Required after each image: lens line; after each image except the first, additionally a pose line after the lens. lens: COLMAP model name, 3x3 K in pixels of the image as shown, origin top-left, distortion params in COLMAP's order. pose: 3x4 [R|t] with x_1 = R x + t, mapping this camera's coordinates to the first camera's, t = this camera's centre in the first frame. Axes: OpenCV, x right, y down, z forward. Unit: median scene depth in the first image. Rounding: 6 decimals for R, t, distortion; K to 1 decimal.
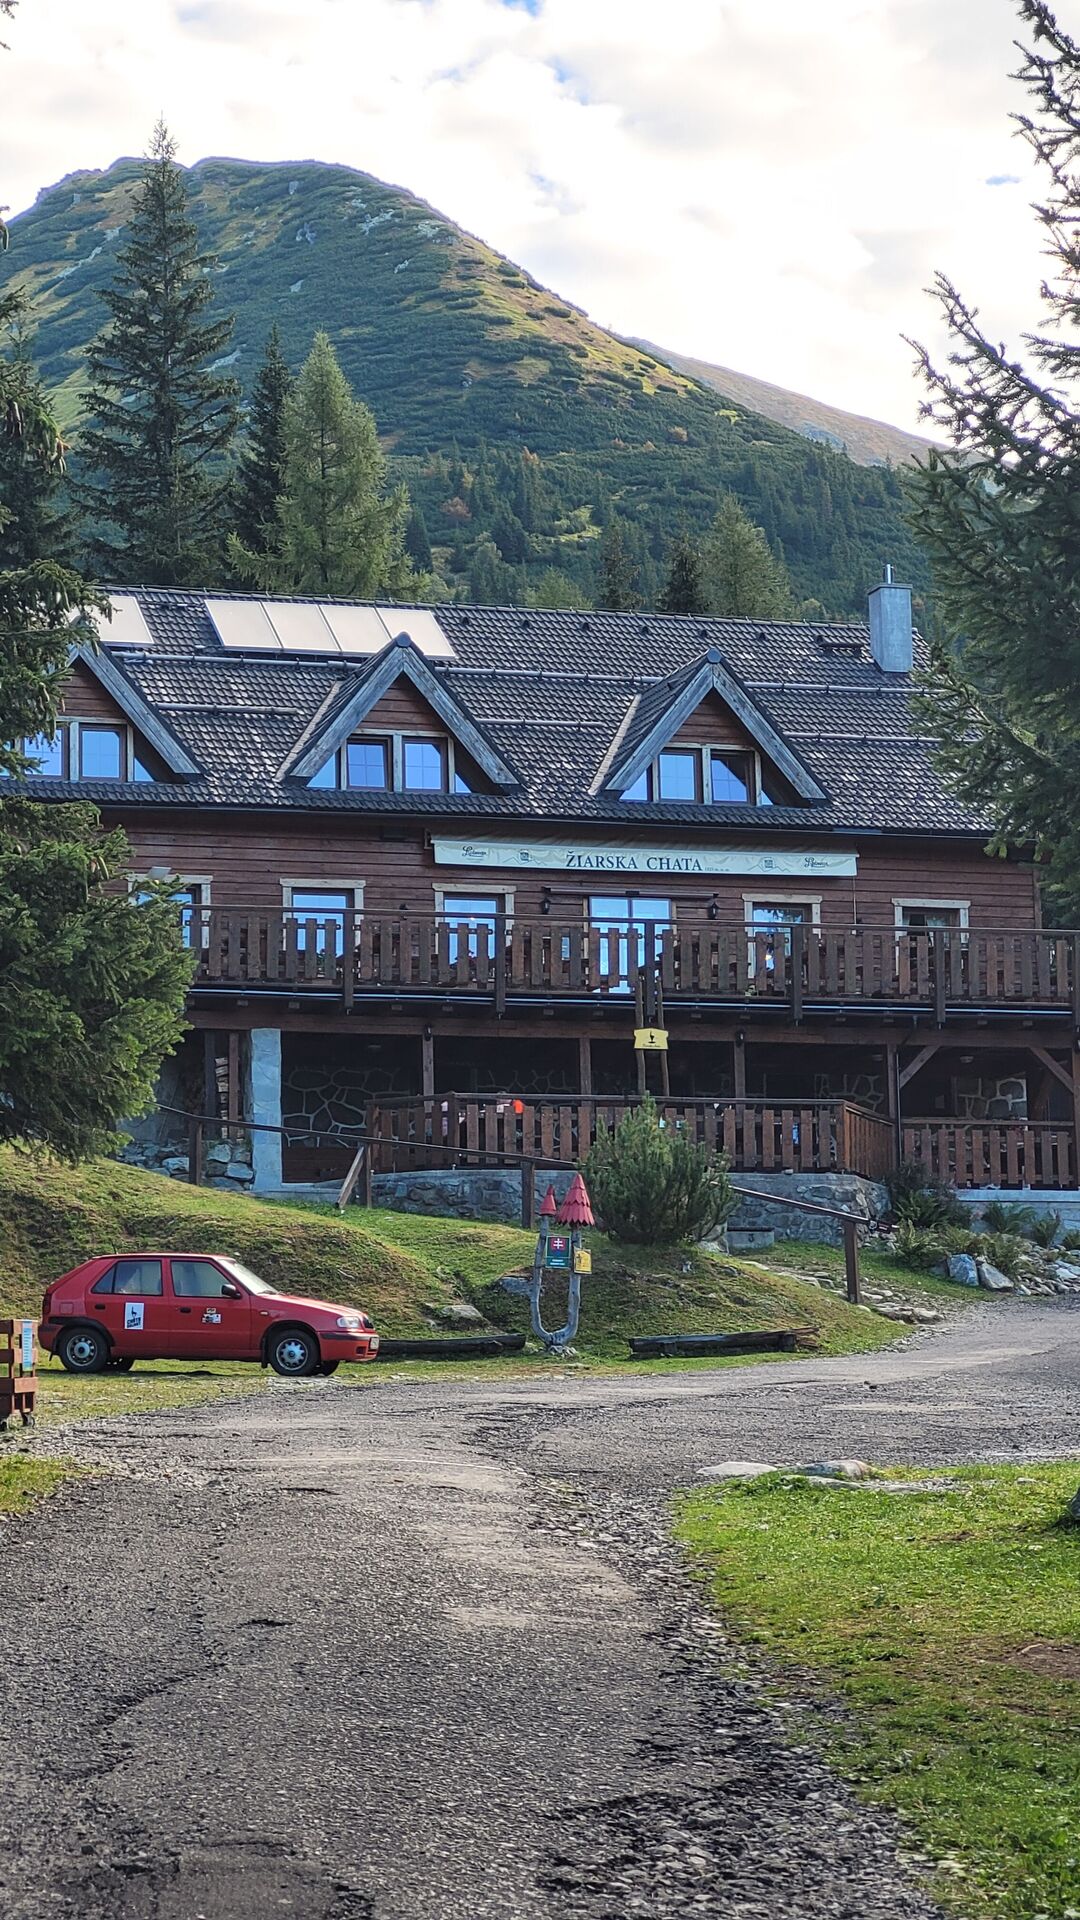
lens RADIAL K [[4339.1, 0, 540.0], [0, 4339.1, 960.0], [0, 0, 1]] dist [0.024434, 0.039664]
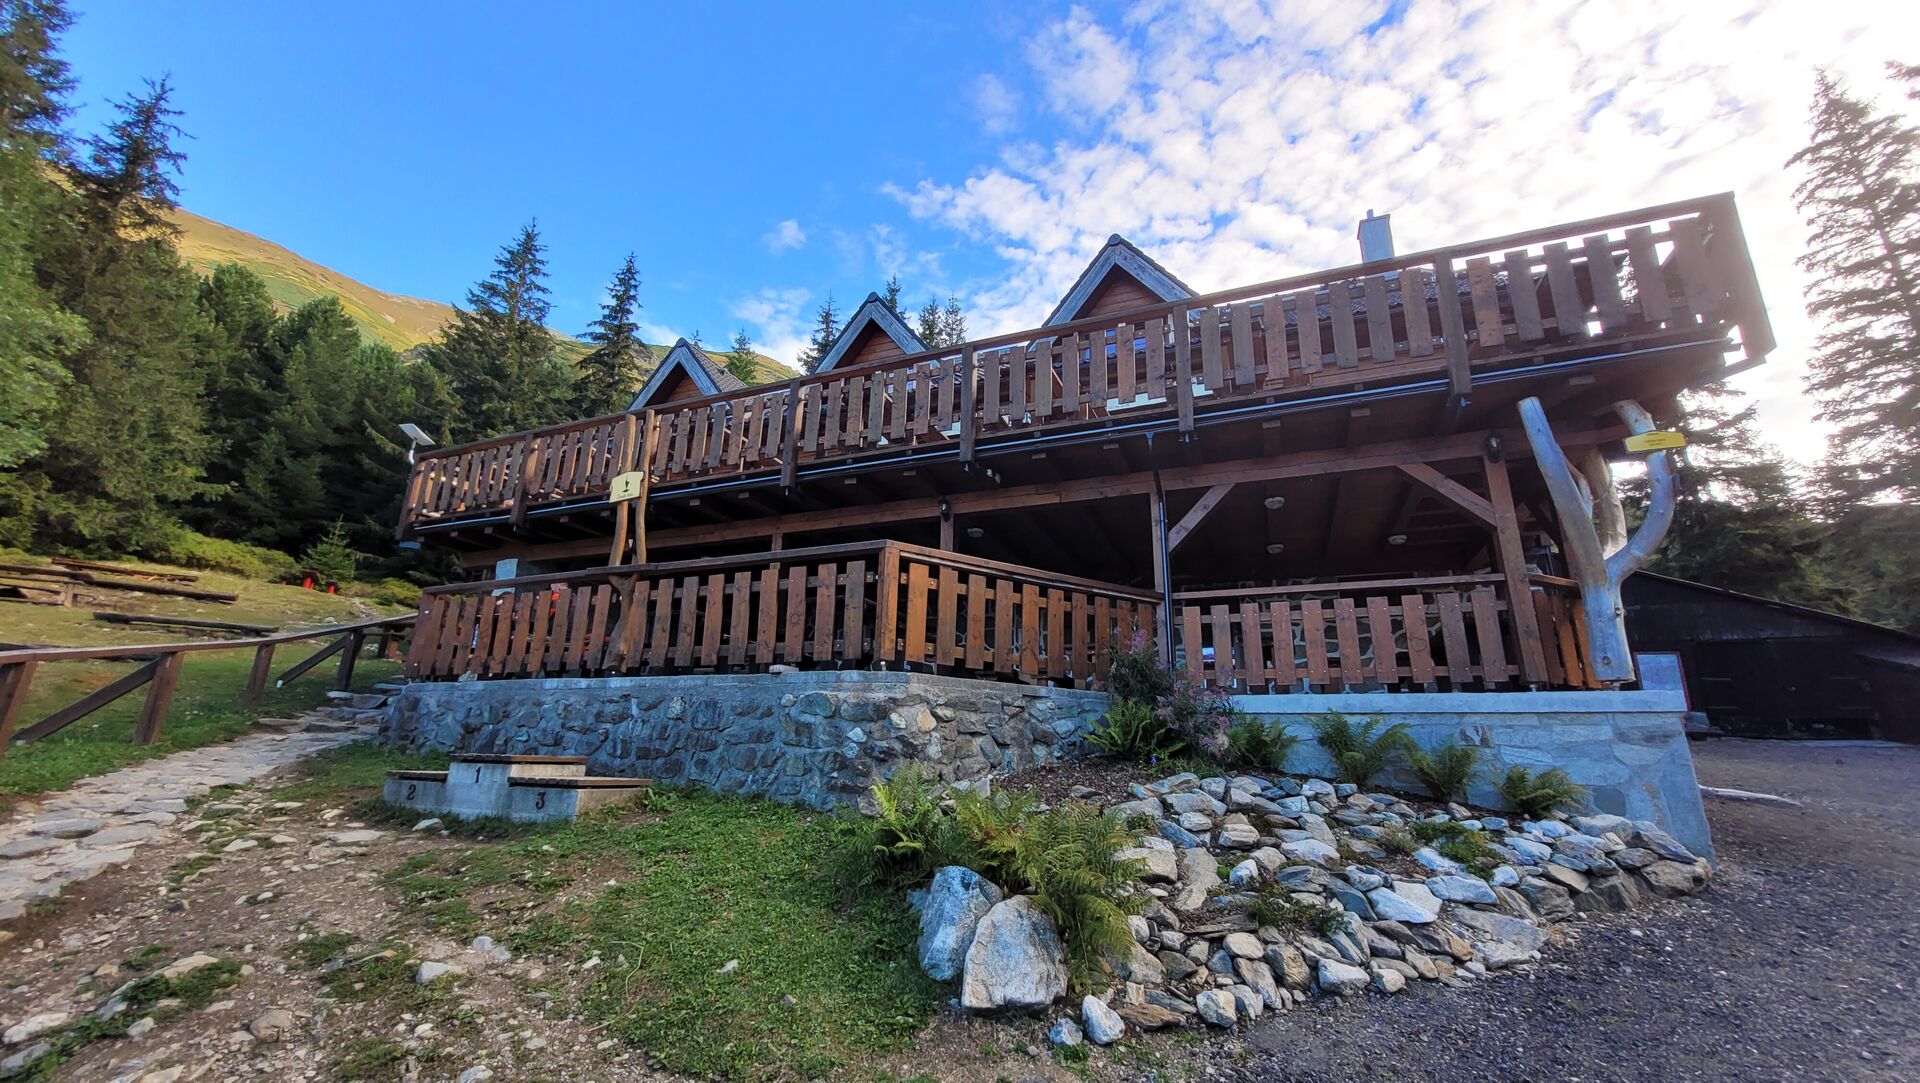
lens RADIAL K [[760.7, 0, 956.2], [0, 760.7, 552.9], [0, 0, 1]] dist [0.002304, -0.000459]
pose [[0.766565, -0.145102, -0.625559, 0.132880], [0.048632, 0.984457, -0.168756, 0.049034], [0.640323, 0.098940, 0.761707, 0.888364]]
